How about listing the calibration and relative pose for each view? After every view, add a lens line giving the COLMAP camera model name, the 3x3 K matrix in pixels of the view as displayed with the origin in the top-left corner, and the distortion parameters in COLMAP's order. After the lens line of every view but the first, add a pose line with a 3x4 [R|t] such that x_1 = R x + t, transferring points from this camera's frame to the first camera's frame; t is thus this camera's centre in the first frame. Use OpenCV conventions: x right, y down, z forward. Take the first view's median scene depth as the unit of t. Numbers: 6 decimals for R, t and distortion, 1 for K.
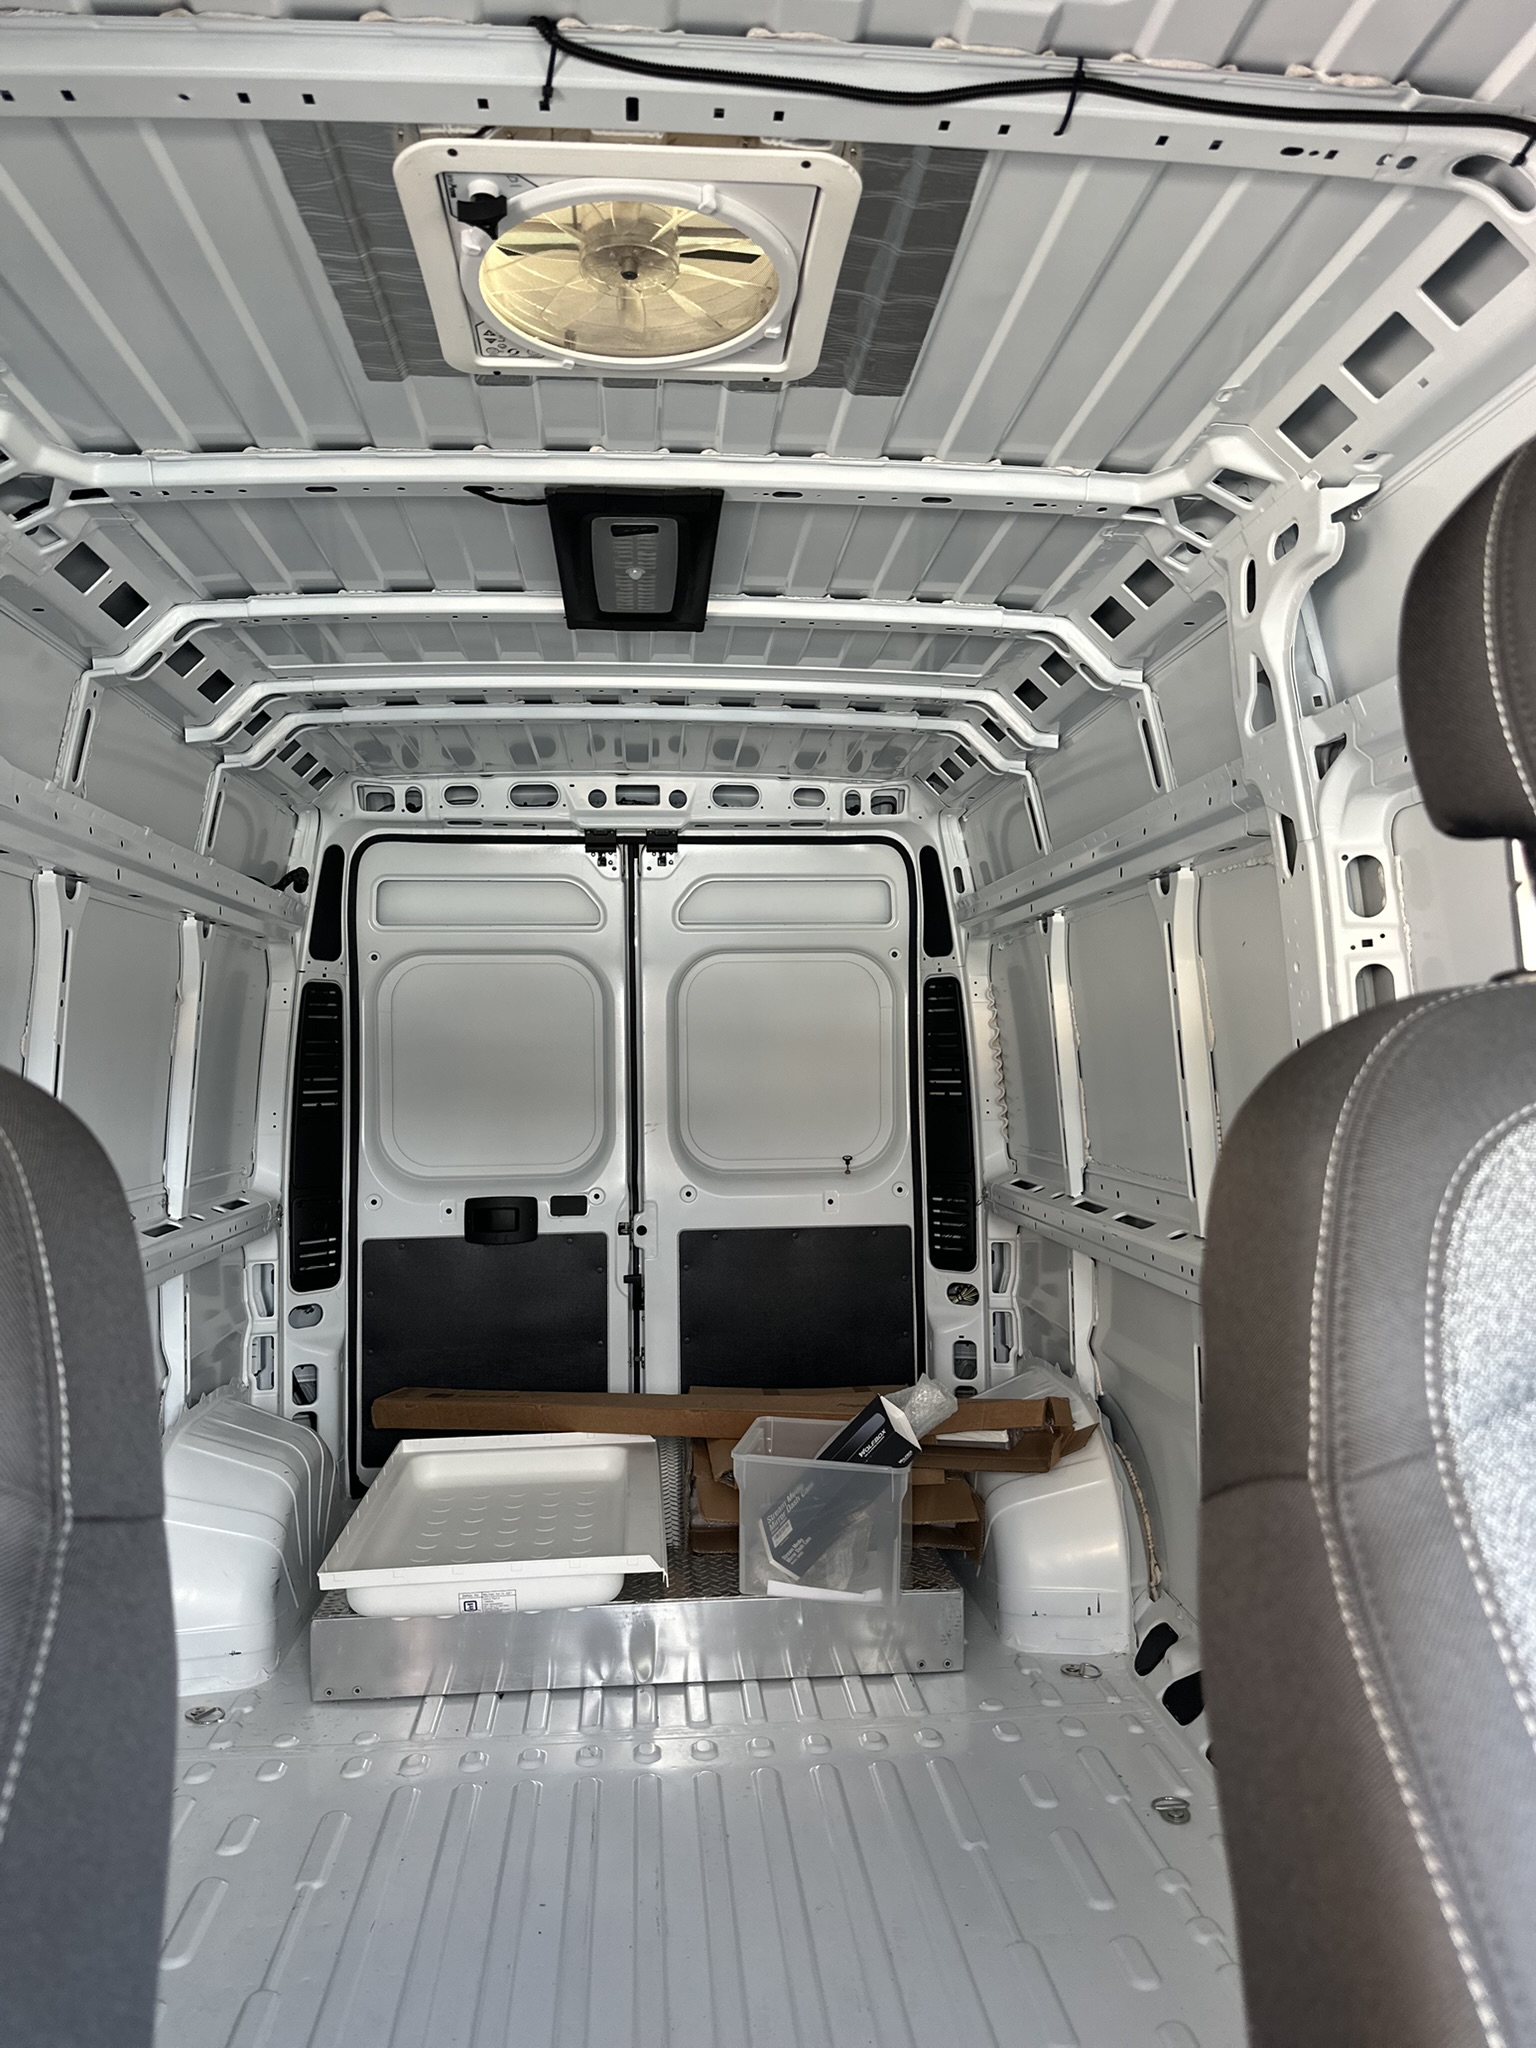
lens RADIAL K [[1422.9, 0, 768.0], [0, 1422.9, 1024.0], [0, 0, 1]] dist [0.096913, -0.191641]
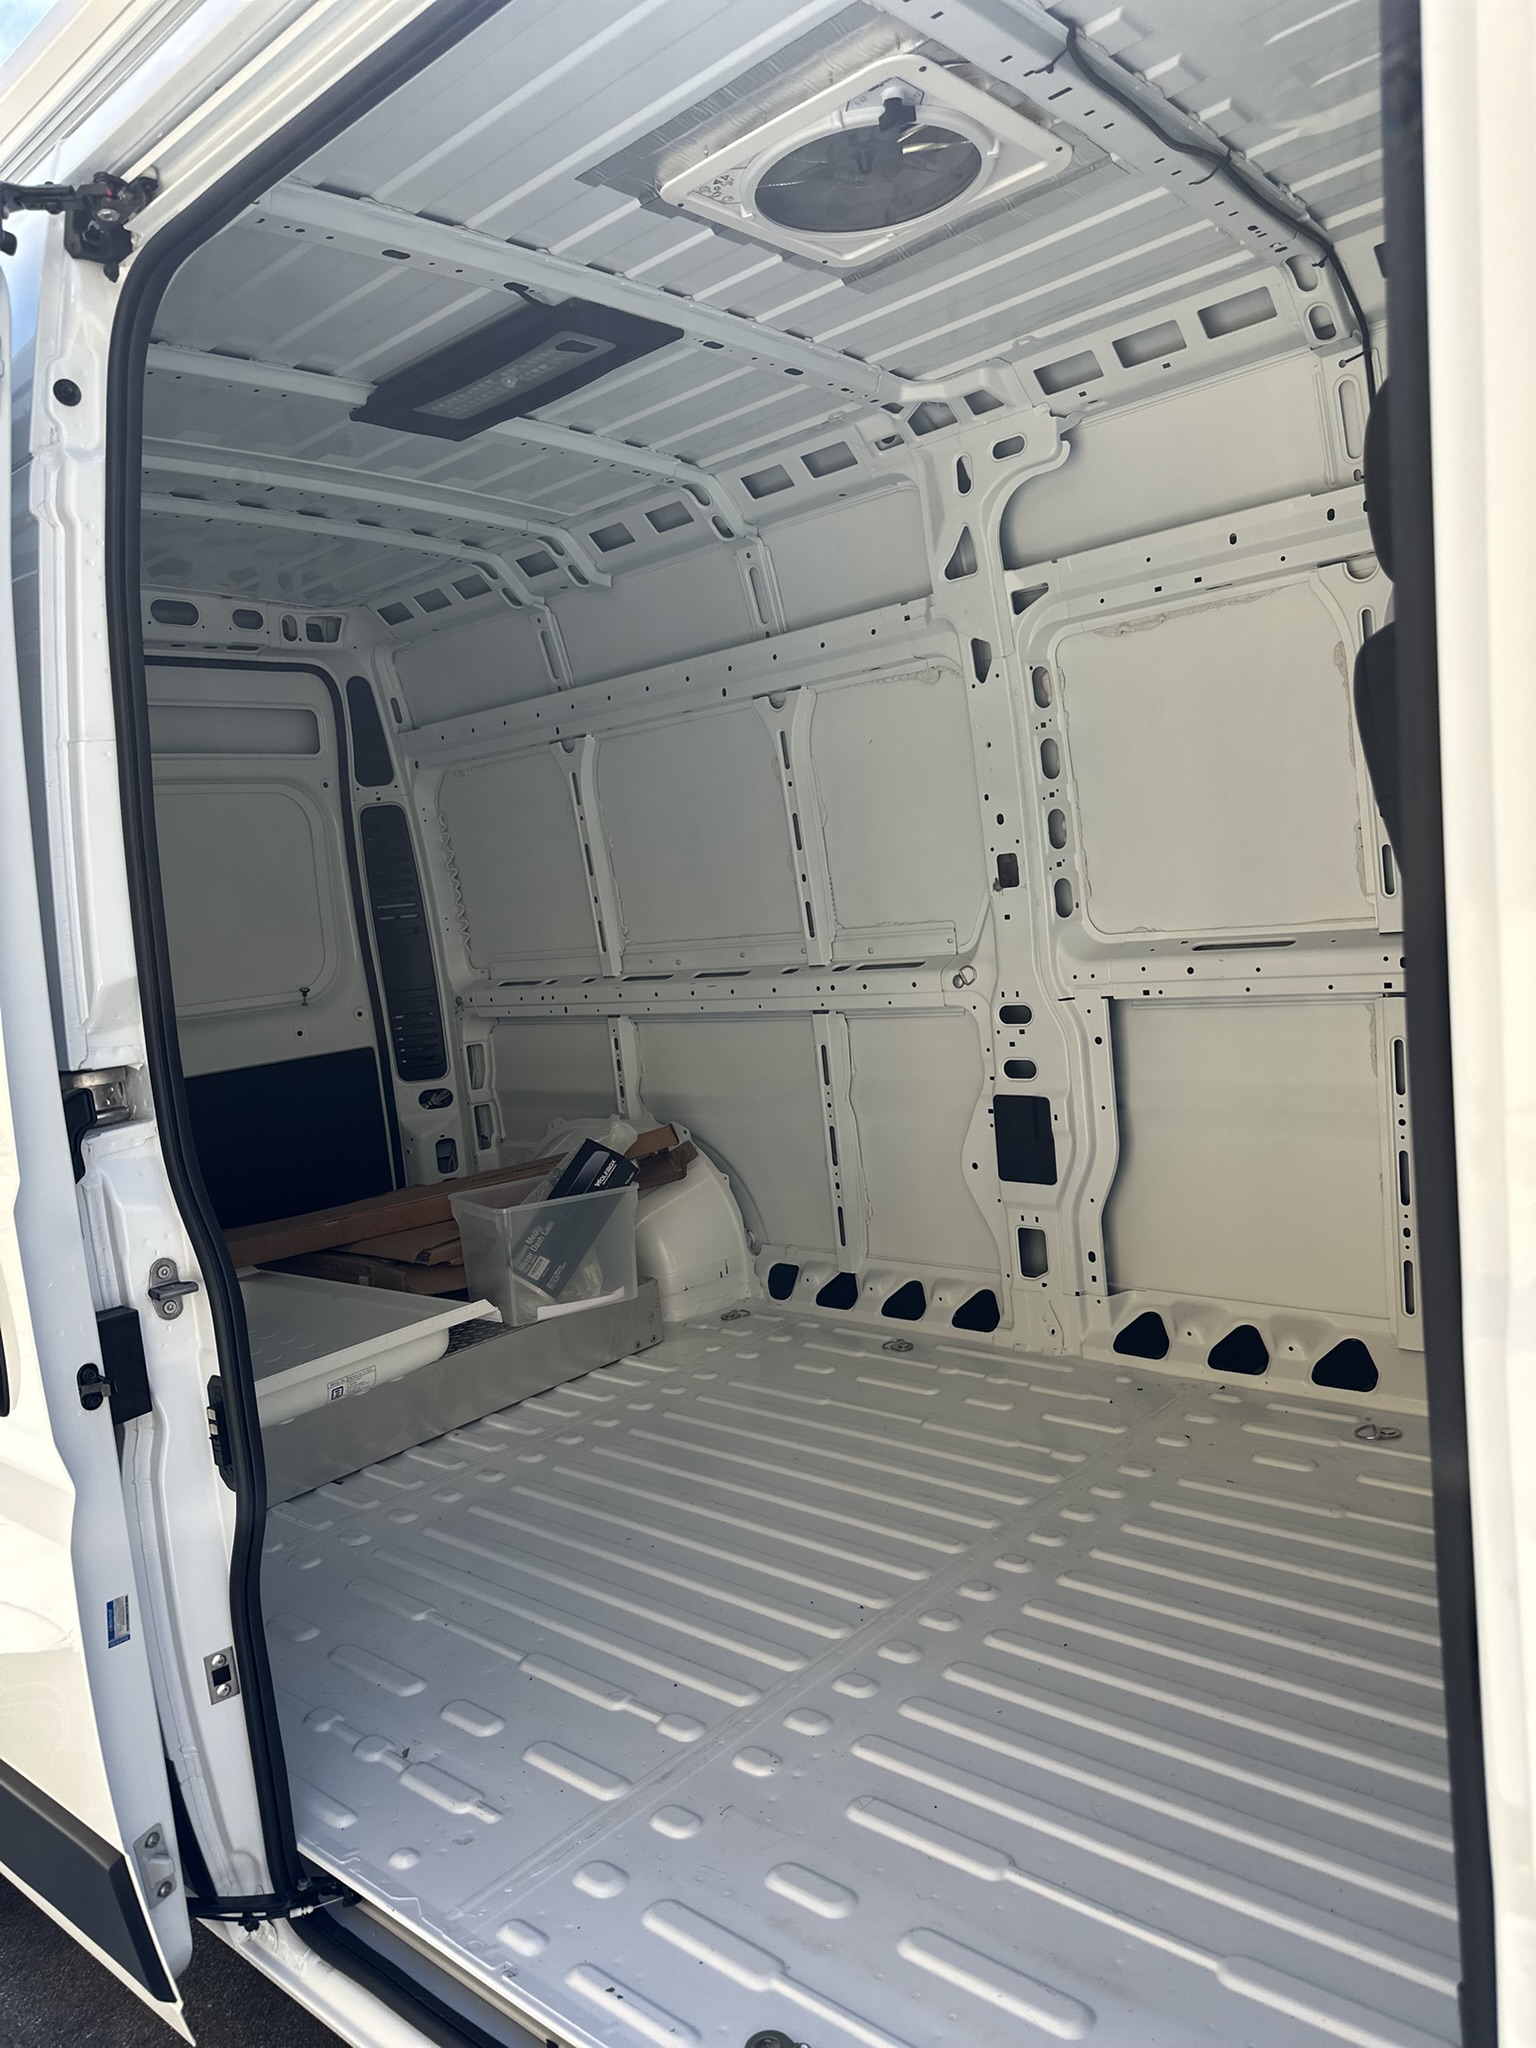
lens RADIAL K [[1429.7, 0, 770.7], [0, 1429.7, 1035.7], [0, 0, 1]] dist [0.126214, -0.201669]
pose [[0.725723, -0.131549, 0.675293, -0.423646], [0.074804, 0.990818, 0.112625, 0.037255], [-0.683908, -0.031220, 0.728900, 0.025001]]
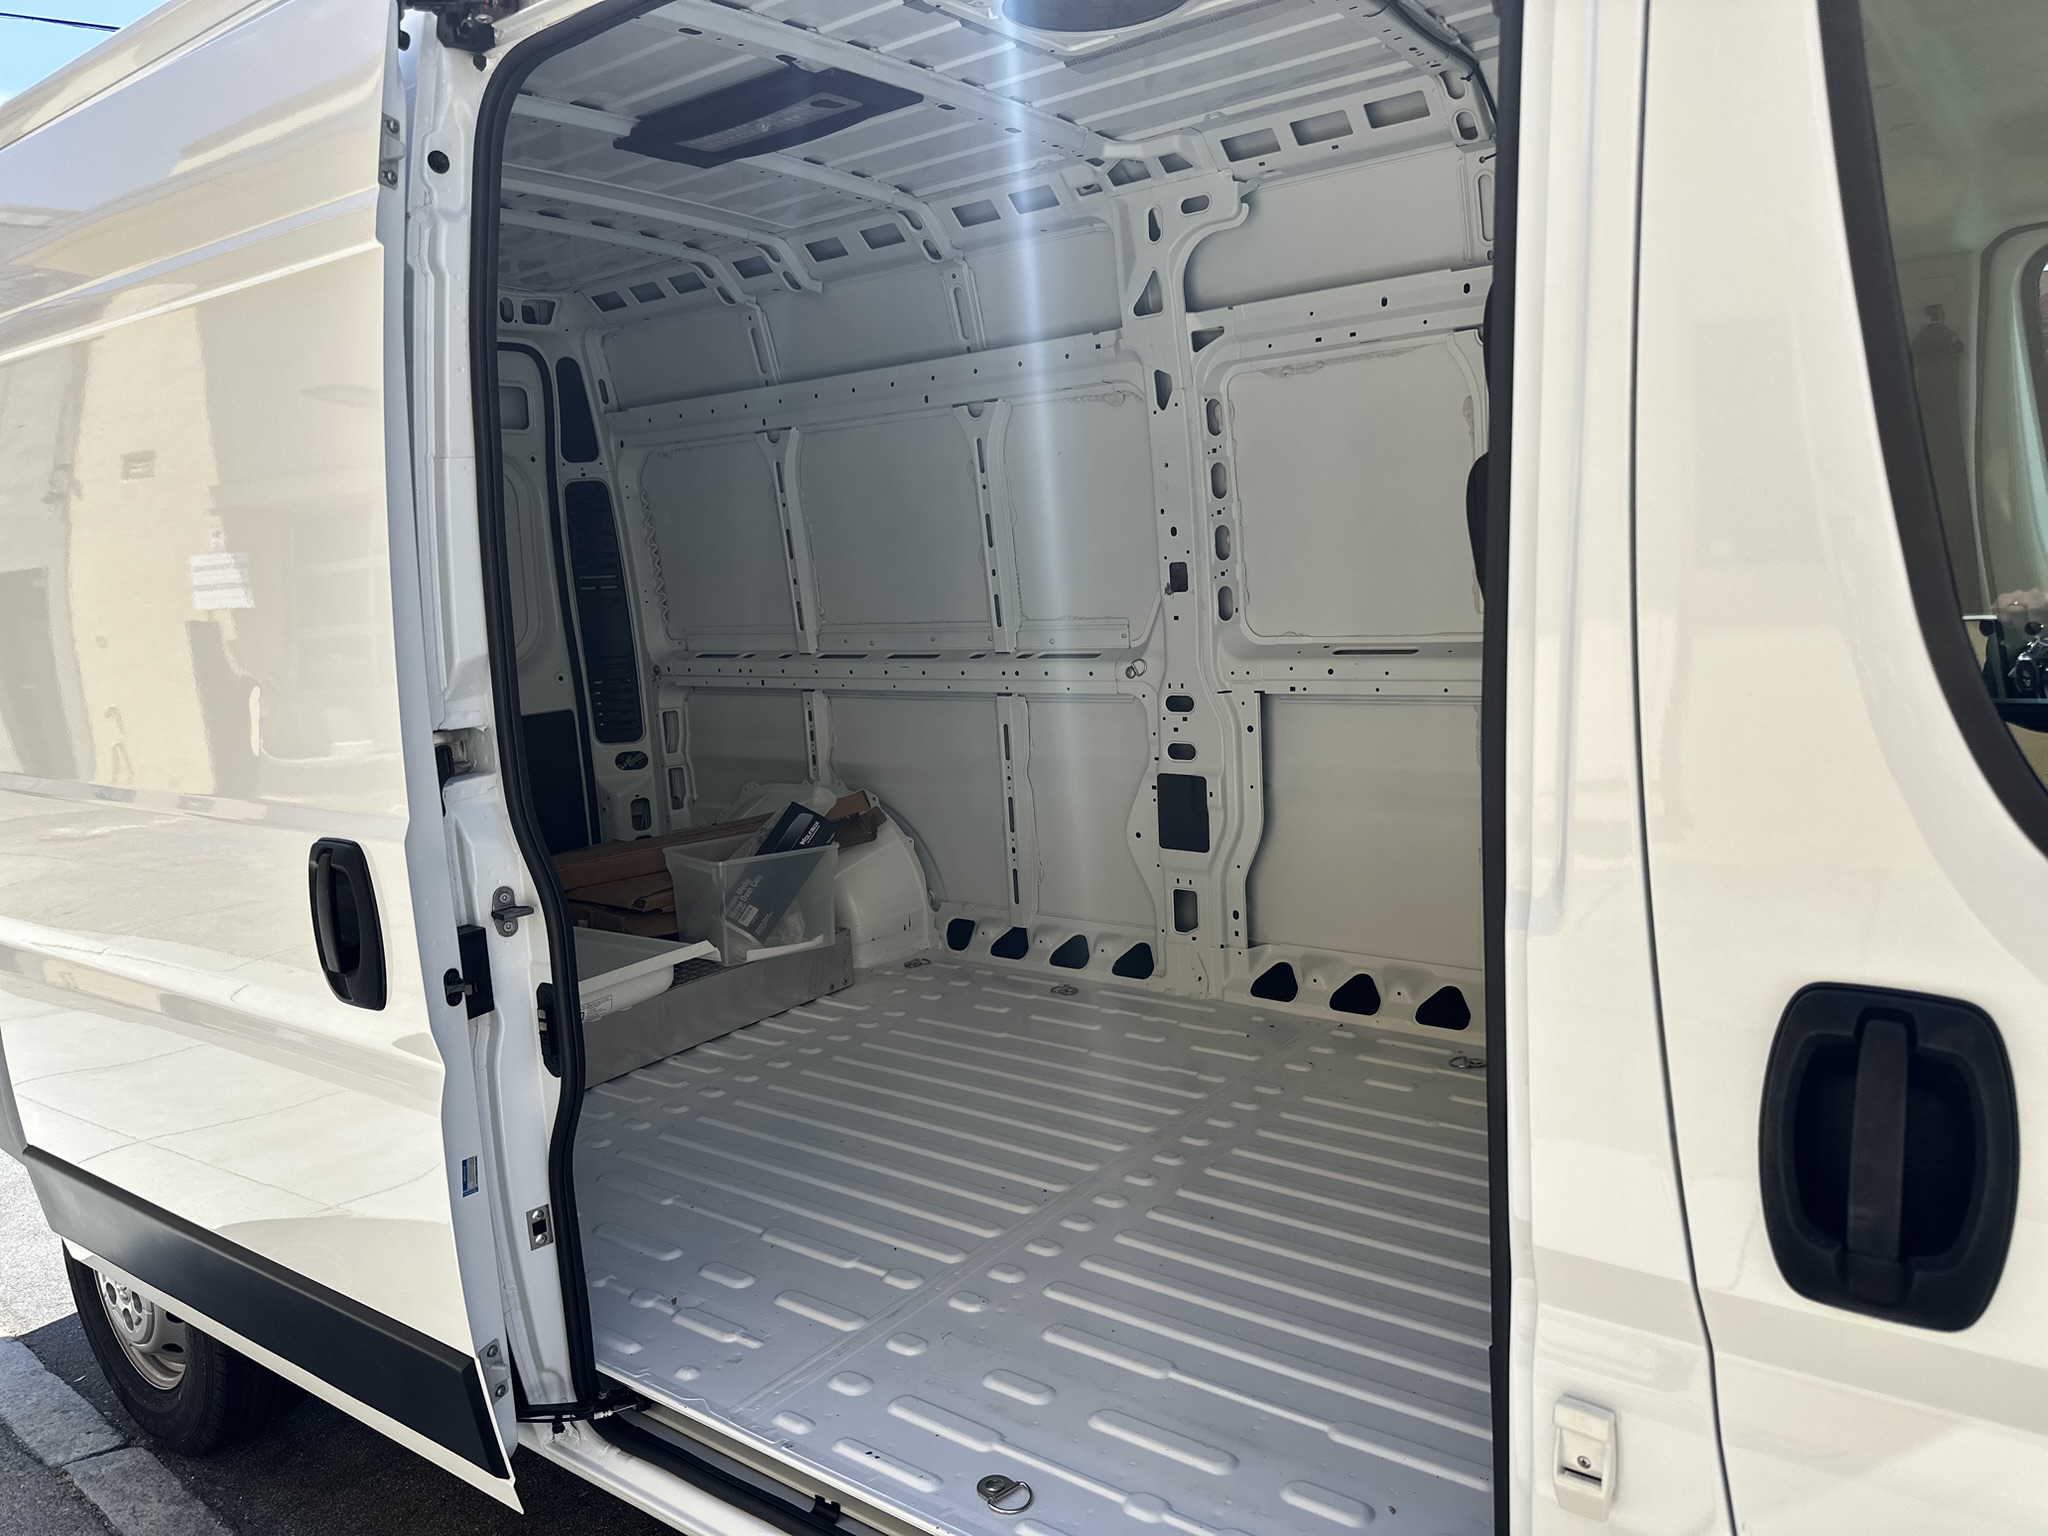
lens RADIAL K [[1423.6, 0, 1025.4], [0, 1423.6, 774.4], [0, 0, 1]] dist [0.156235, -0.317537]
pose [[0.671410, -0.141424, 0.727467, -0.513906], [0.031421, 0.986172, 0.162717, 0.019771], [-0.740420, -0.086392, 0.666569, -0.020951]]
